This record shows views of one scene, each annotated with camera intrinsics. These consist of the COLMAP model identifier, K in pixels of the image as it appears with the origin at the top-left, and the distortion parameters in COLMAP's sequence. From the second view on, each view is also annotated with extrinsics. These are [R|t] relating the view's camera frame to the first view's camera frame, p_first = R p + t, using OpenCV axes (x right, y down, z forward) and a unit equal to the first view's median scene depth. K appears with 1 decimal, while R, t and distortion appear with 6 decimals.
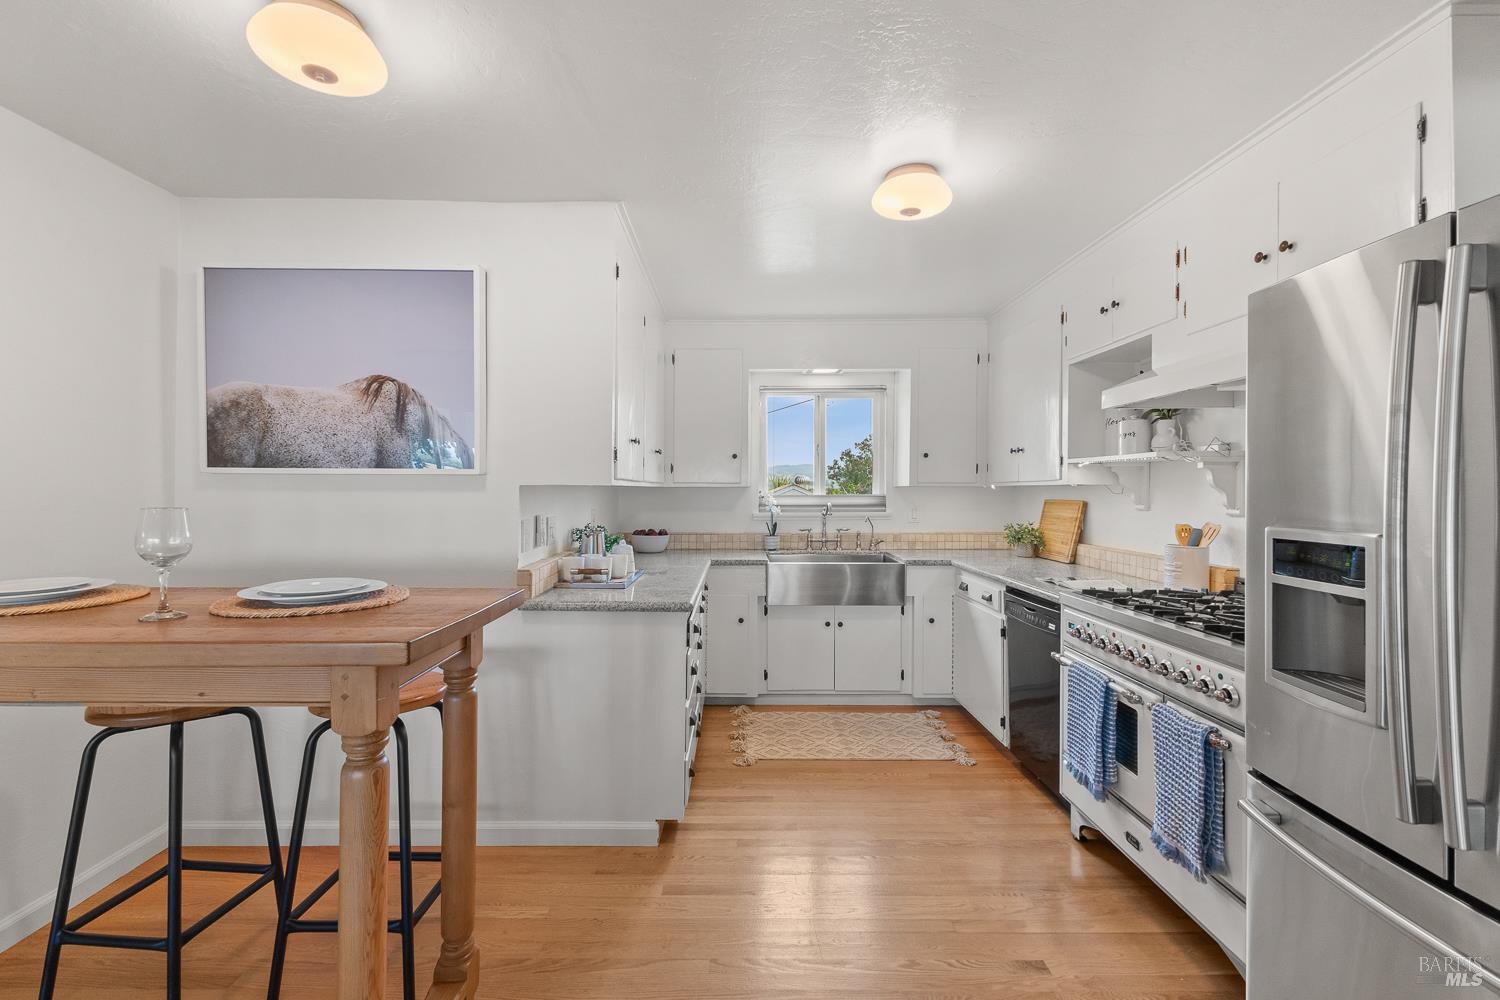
lens RADIAL K [[654.2, 0, 748.3], [0, 654.2, 504.6], [0, 0, 1]] dist [0.009145, 0.000153]
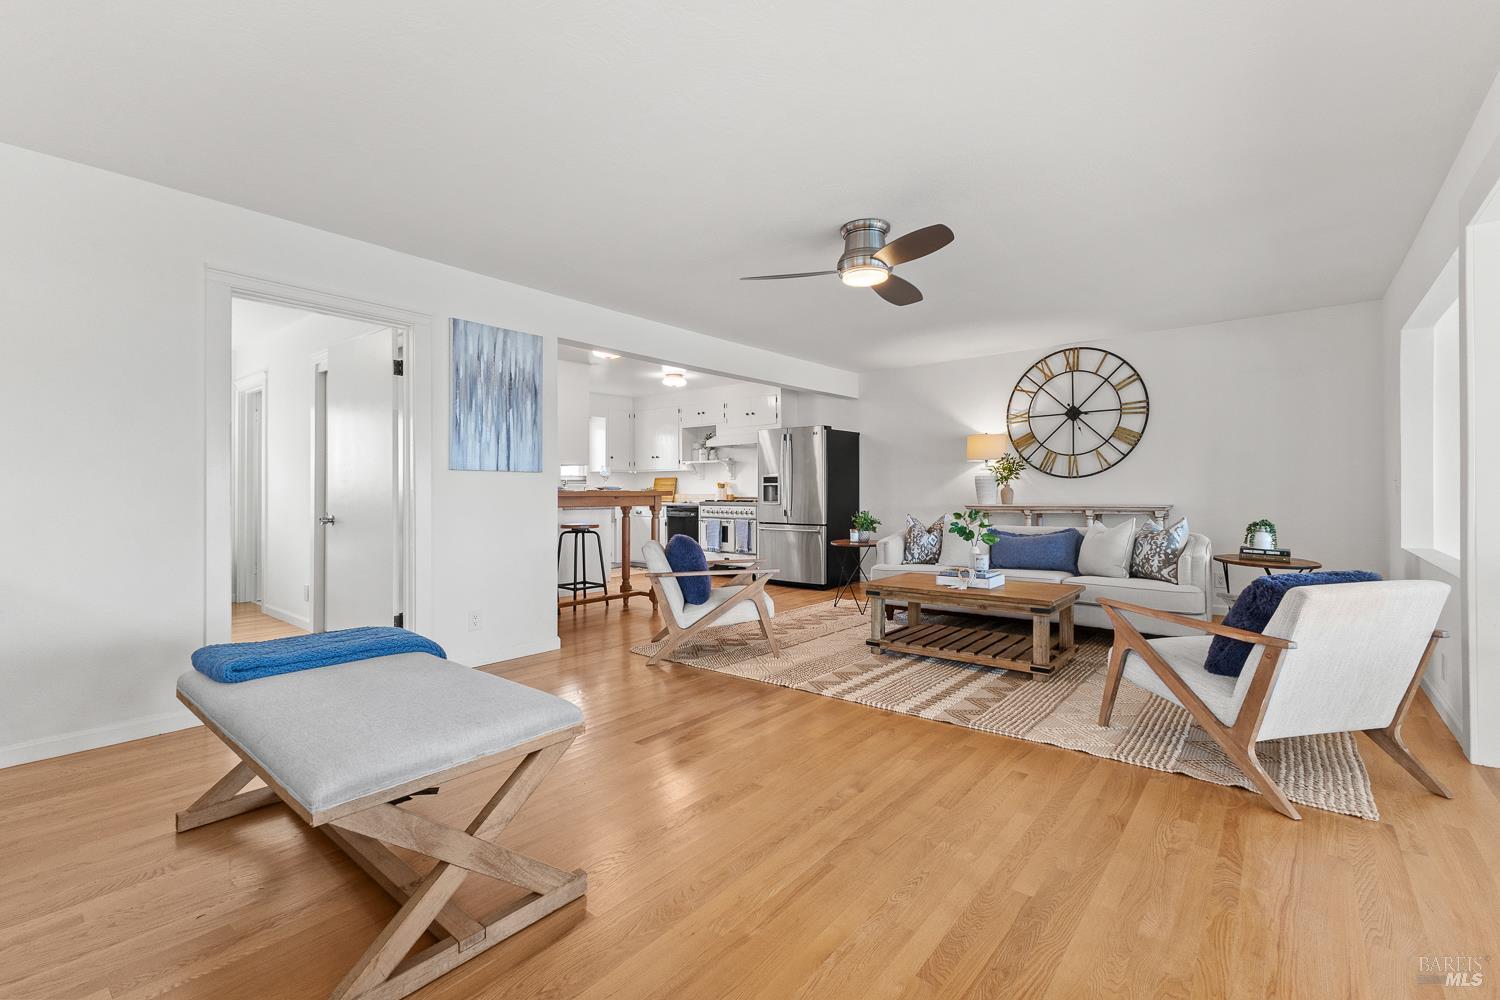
lens RADIAL K [[654.2, 0, 747.1], [0, 654.2, 492.2], [0, 0, 1]] dist [0.009145, 0.000153]
pose [[0.653998, -0.001922, 0.756494, -1.699254], [0.019020, 0.999722, -0.013903, 0.126249], [-0.756257, 0.023481, 0.653853, -1.220341]]
